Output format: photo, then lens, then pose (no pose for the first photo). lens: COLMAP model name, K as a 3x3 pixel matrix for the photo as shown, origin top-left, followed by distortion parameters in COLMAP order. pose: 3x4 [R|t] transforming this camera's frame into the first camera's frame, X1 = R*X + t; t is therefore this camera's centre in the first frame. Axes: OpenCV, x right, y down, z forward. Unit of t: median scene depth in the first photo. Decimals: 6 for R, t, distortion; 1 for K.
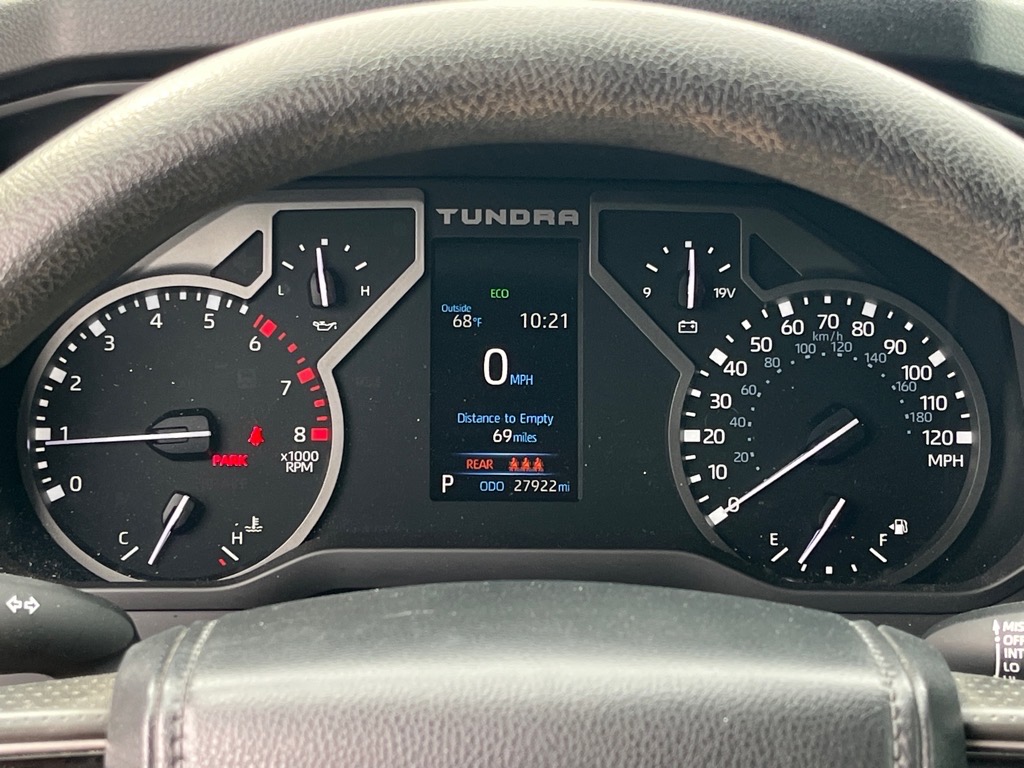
lens RADIAL K [[1928.3, 0, 510.6], [0, 1928.3, 384.0], [0, 0, 1]] dist [0.095246, 0.000000]
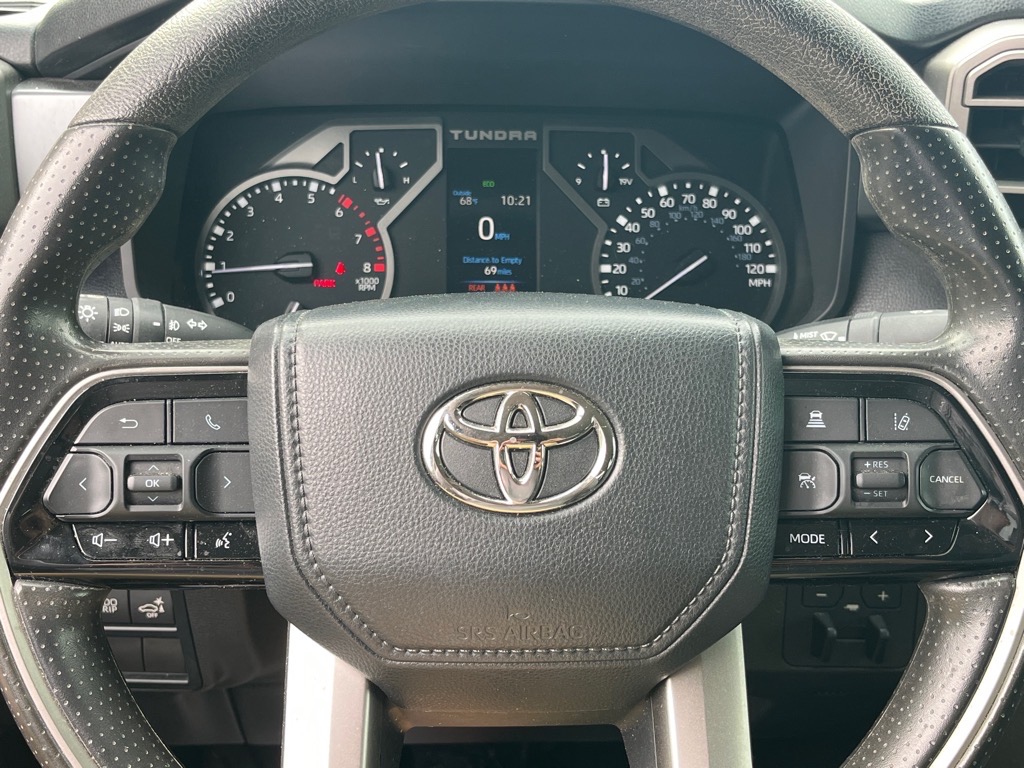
lens RADIAL K [[1133.4, 0, 500.8], [0, 1133.4, 381.2], [0, 0, 1]] dist [0.057571, 0.000000]
pose [[0.999945, -0.003938, 0.009730, -0.005336], [0.003929, 0.999992, 0.000959, 0.122109], [-0.009734, -0.000921, 0.999952, 0.035518]]
